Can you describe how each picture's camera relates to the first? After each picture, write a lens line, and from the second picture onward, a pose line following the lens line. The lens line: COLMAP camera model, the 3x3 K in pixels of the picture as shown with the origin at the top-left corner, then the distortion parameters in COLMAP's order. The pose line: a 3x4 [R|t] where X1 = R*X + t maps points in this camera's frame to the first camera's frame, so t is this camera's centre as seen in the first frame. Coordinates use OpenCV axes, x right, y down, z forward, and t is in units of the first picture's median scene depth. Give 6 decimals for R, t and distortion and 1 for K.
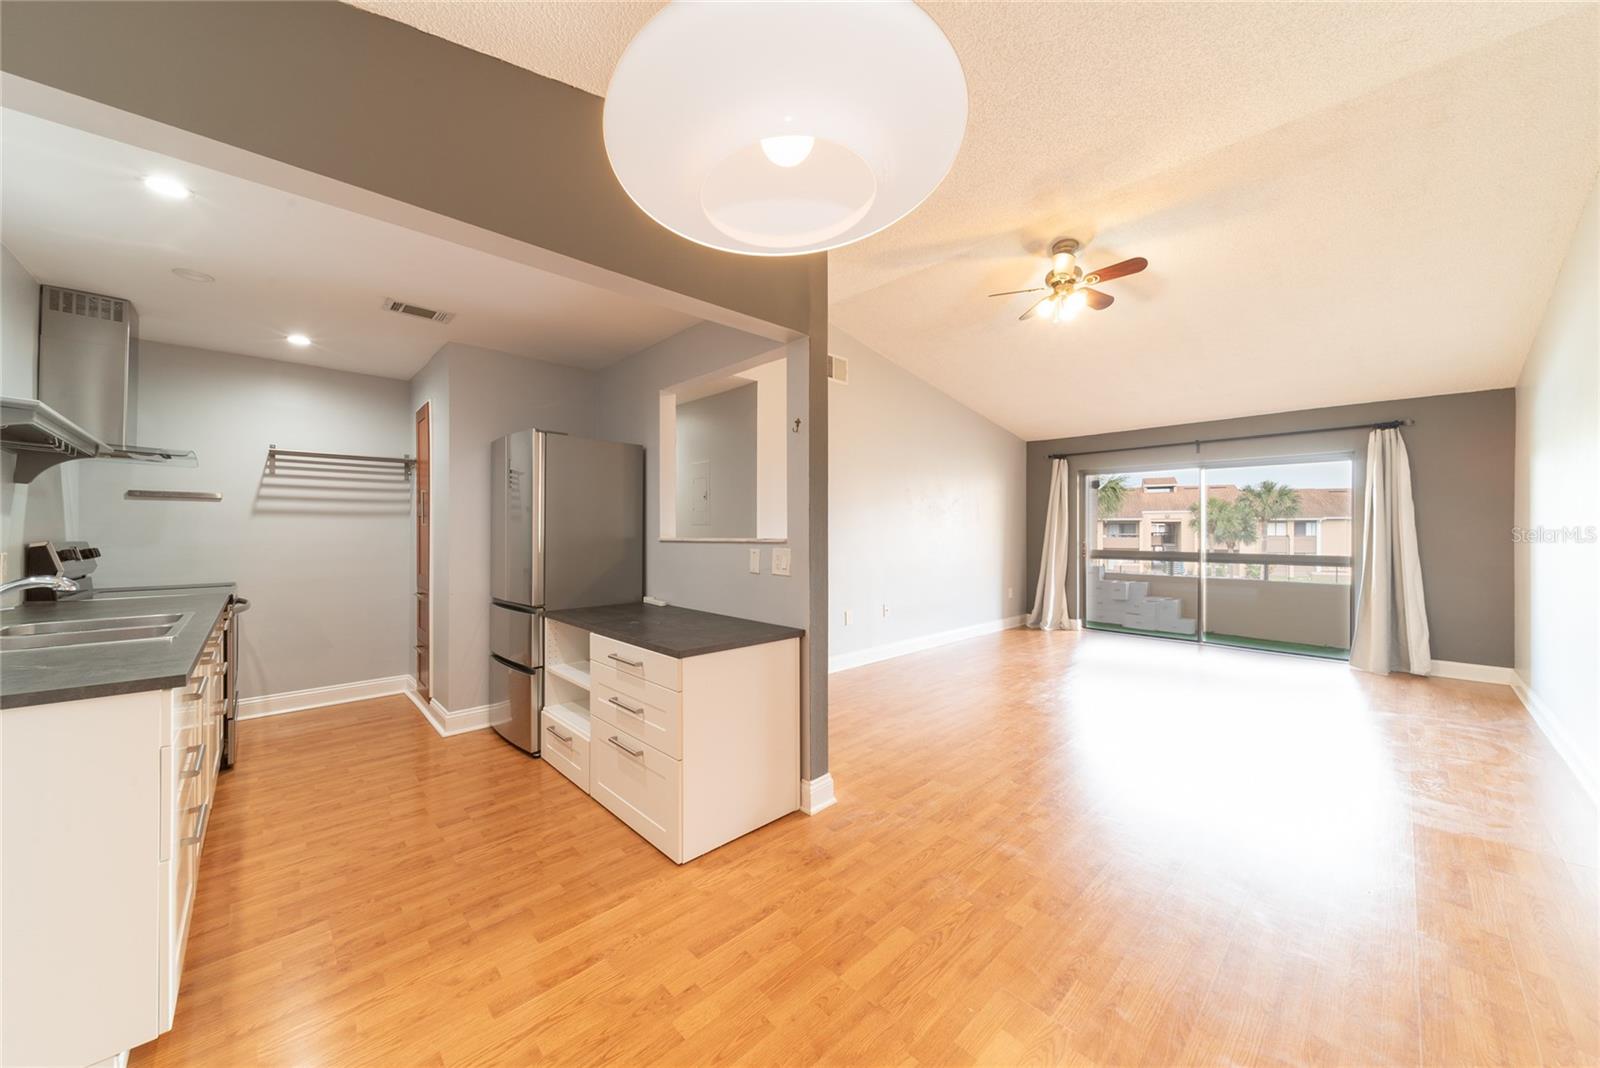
lens RADIAL K [[585.0, 0, 753.7], [0, 585.0, 531.3], [0, 0, 1]] dist [0.014279, -0.003097]
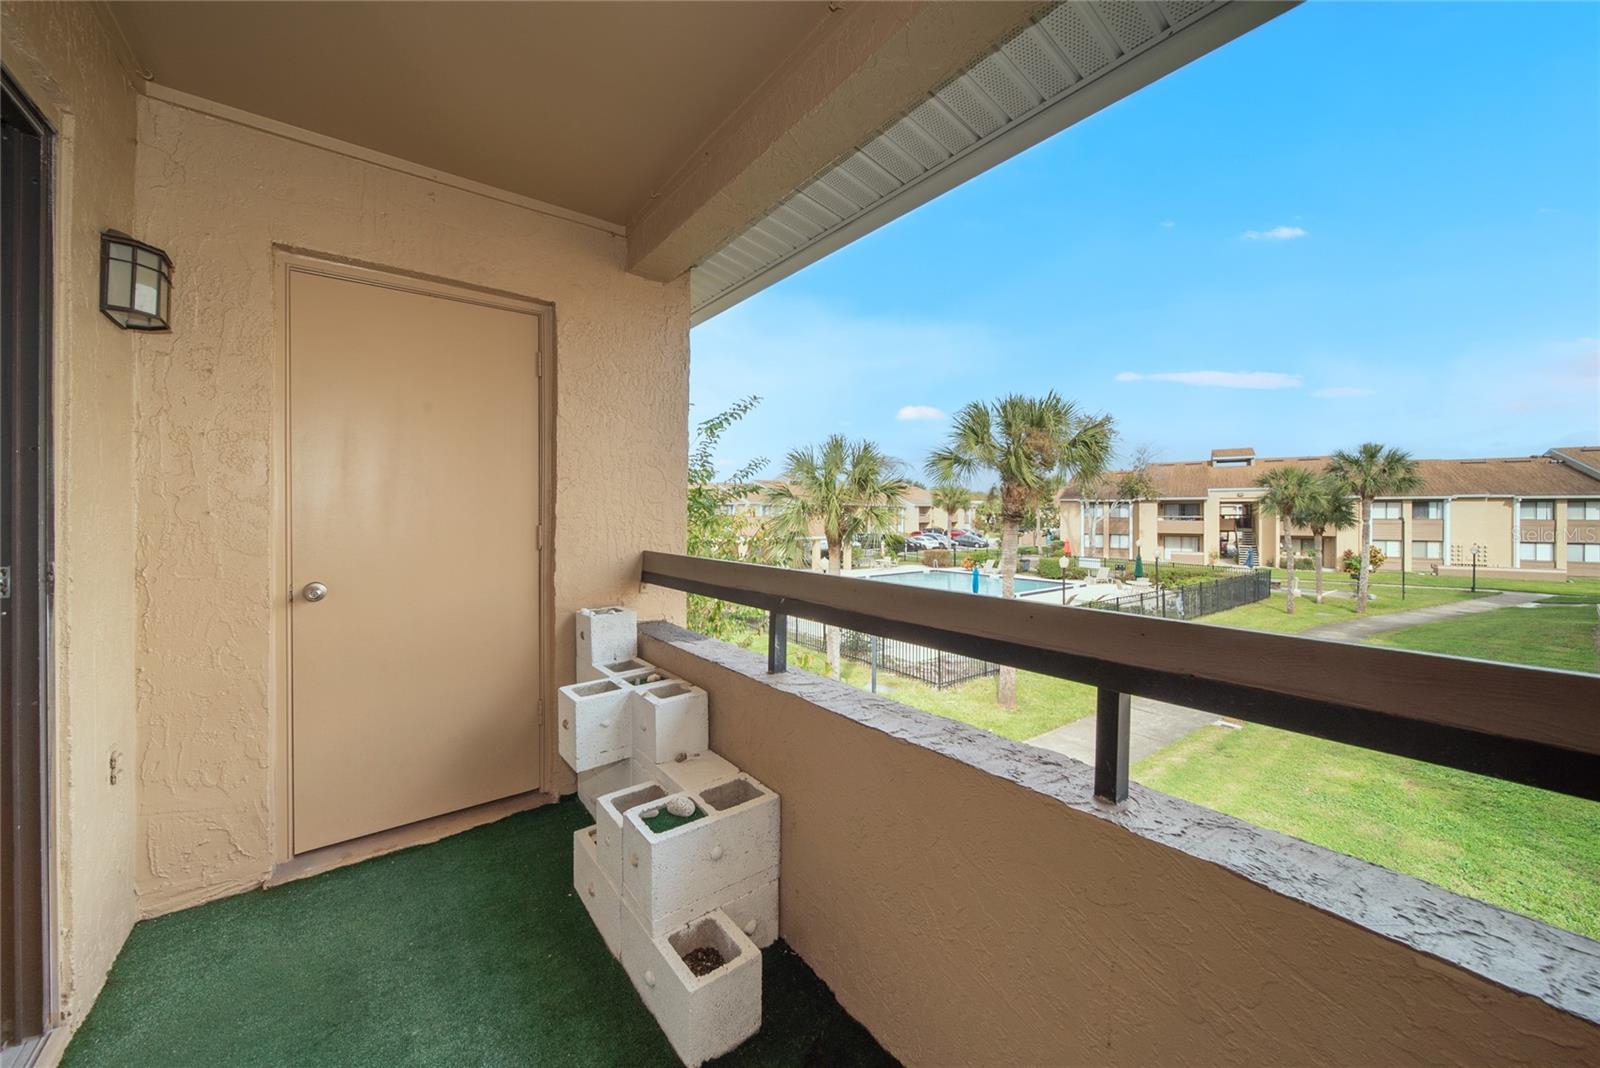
lens RADIAL K [[585.0, 0, 777.9], [0, 585.0, 523.4], [0, 0, 1]] dist [0.014279, -0.003097]
pose [[0.996455, -0.003593, -0.084054, 1.877193], [0.004290, 0.999958, 0.008116, 0.054273], [0.084022, -0.008448, 0.996428, 1.919703]]
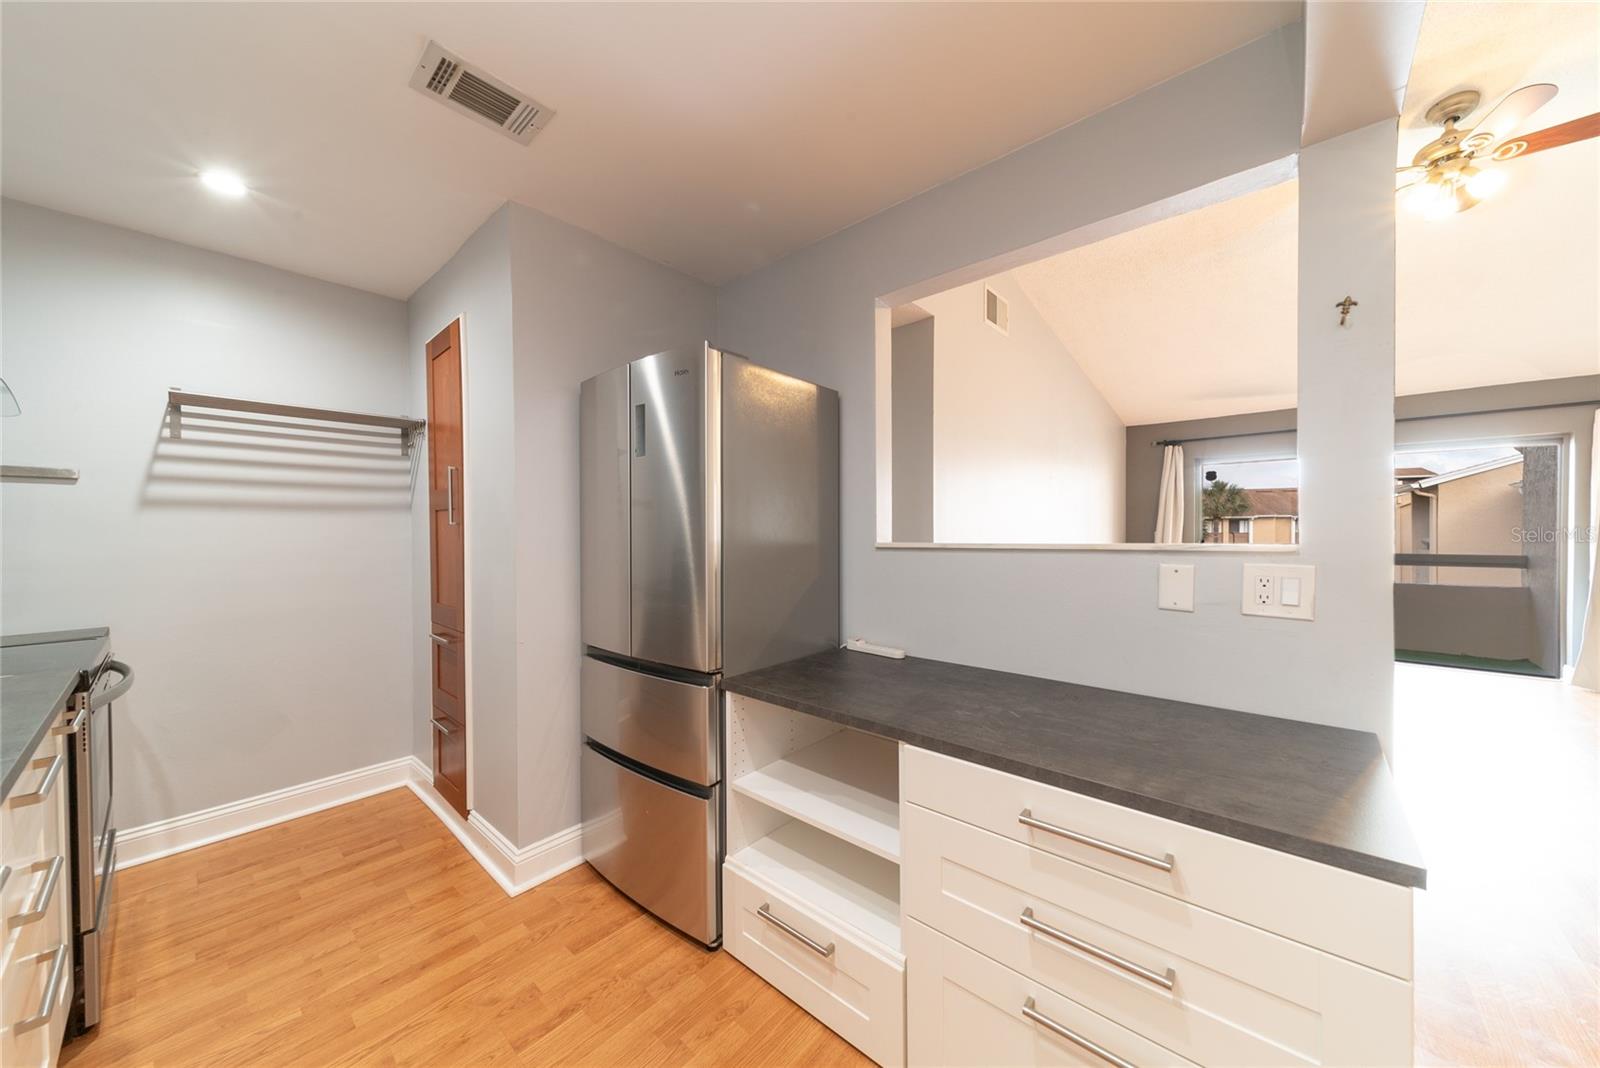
lens RADIAL K [[585.0, 0, 765.3], [0, 585.0, 539.4], [0, 0, 1]] dist [0.014279, -0.003097]
pose [[0.995308, -0.007400, 0.096477, -0.305779], [0.006165, 0.999895, 0.013088, -0.001262], [-0.096564, -0.012432, 0.995249, 0.375472]]
